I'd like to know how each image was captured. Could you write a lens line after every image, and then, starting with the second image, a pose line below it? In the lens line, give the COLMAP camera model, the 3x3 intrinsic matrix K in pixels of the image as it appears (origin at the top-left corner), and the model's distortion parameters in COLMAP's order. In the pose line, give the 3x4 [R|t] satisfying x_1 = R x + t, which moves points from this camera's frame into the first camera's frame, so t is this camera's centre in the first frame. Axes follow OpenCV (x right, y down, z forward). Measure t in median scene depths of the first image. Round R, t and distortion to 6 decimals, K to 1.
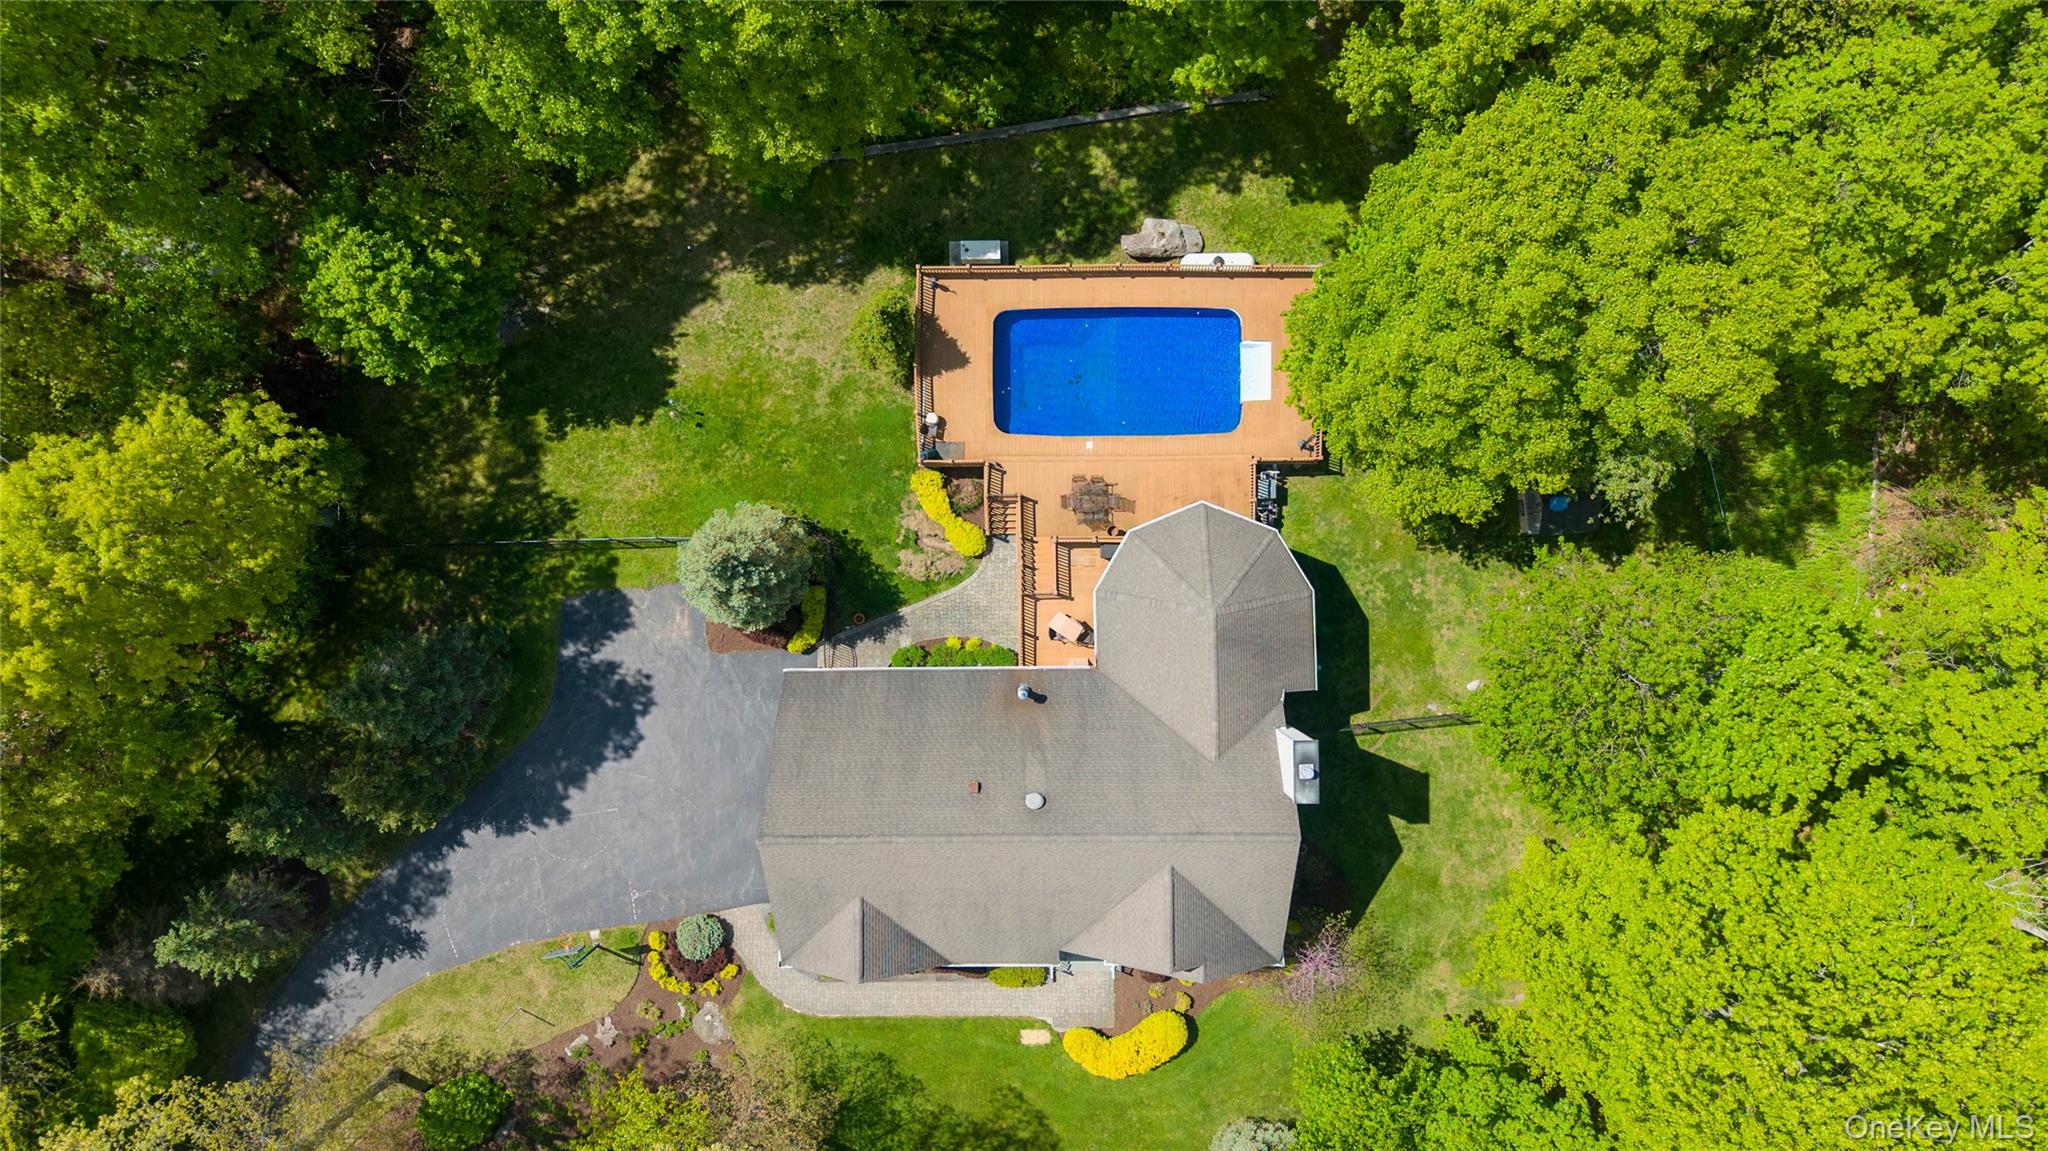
lens RADIAL K [[1413.3, 0, 1024.0], [0, 1413.3, 575.5], [0, 0, 1]] dist [0.003257, -0.000727]
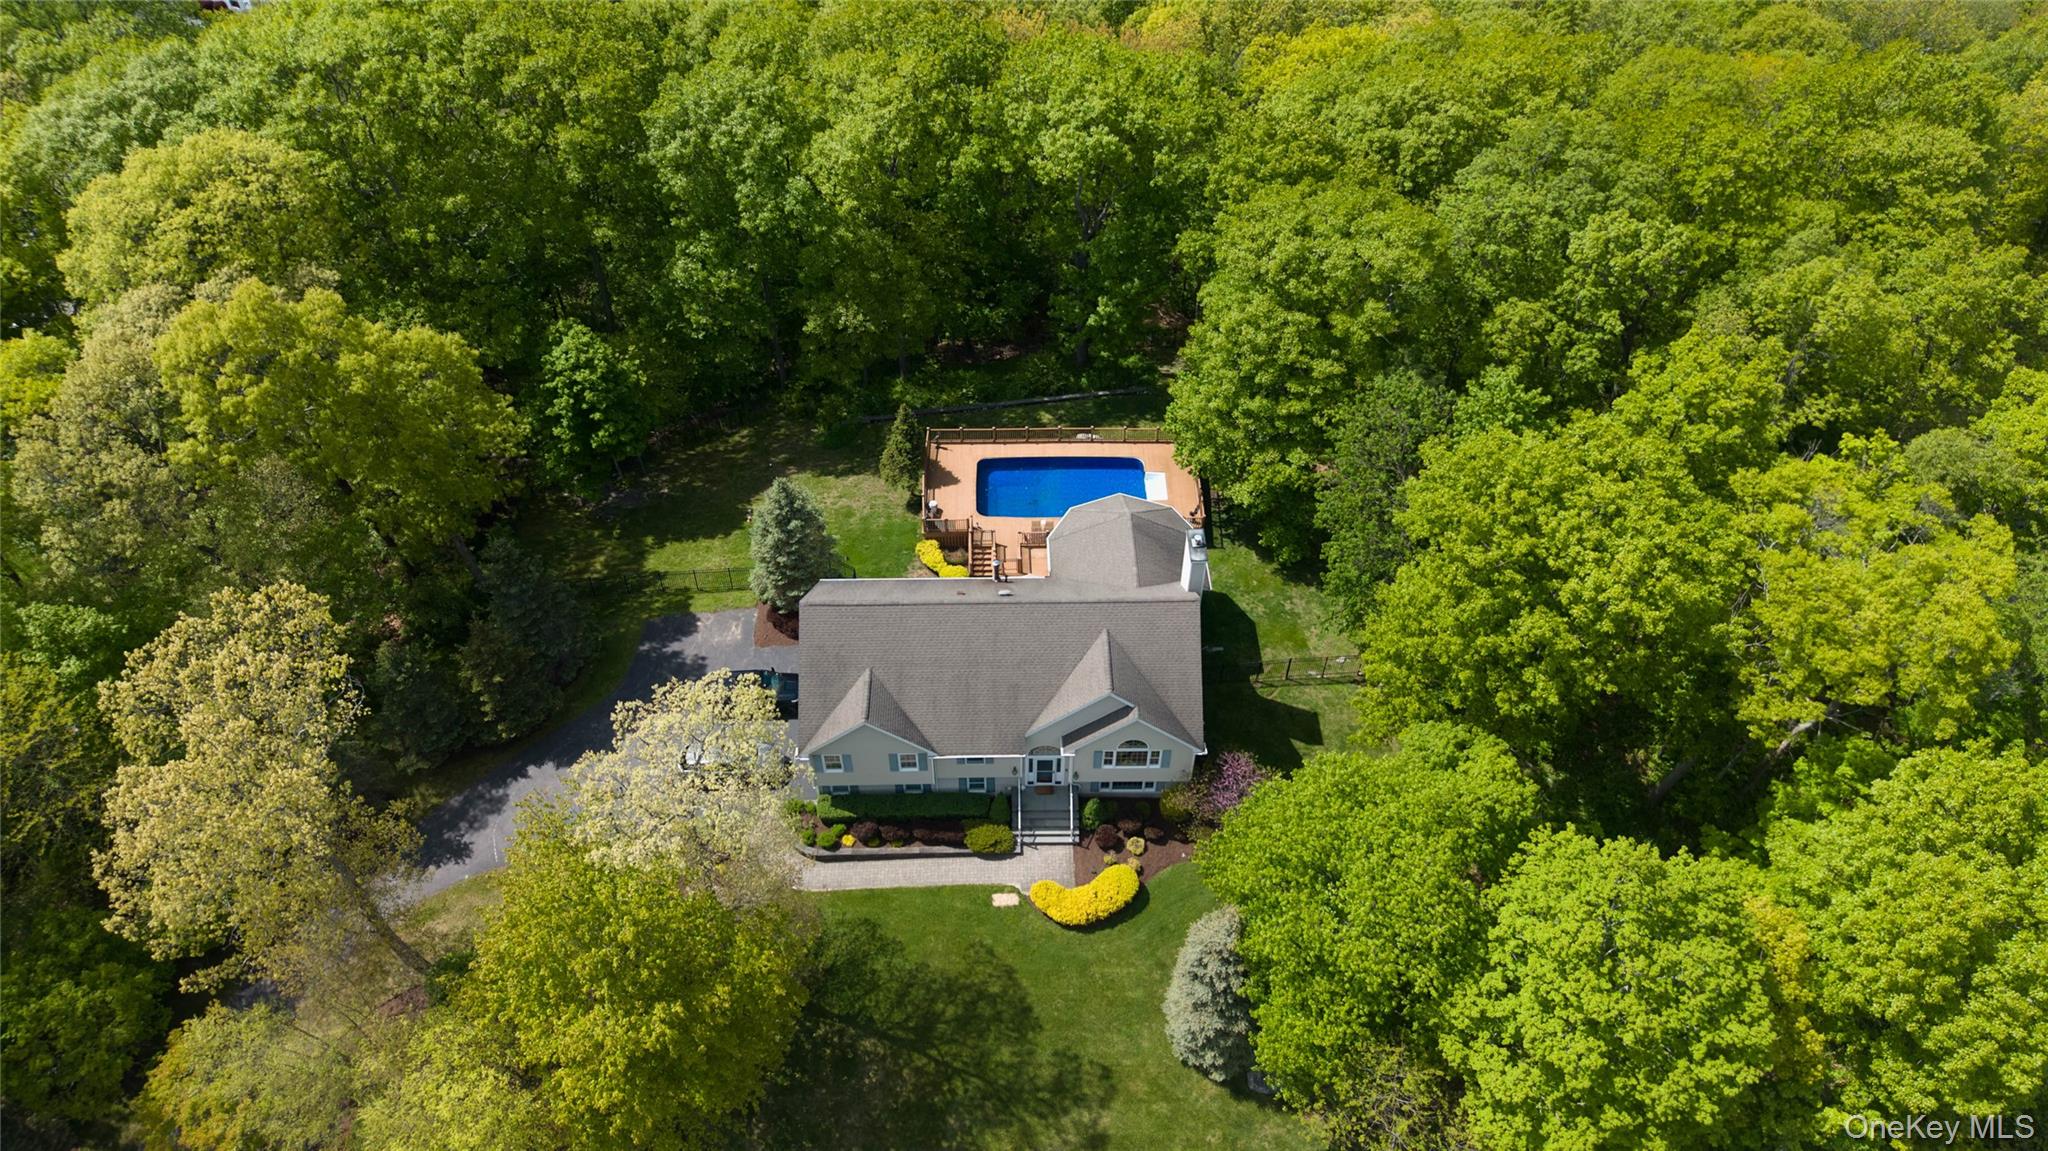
lens RADIAL K [[1415.9, 0, 1042.0], [0, 1415.9, 575.7], [0, 0, 1]] dist [0.003299, -0.000193]
pose [[0.999537, 0.003764, 0.030184, 0.002234], [0.018067, 0.724845, -0.688675, 0.915150], [-0.024471, 0.688901, 0.724442, 0.006351]]
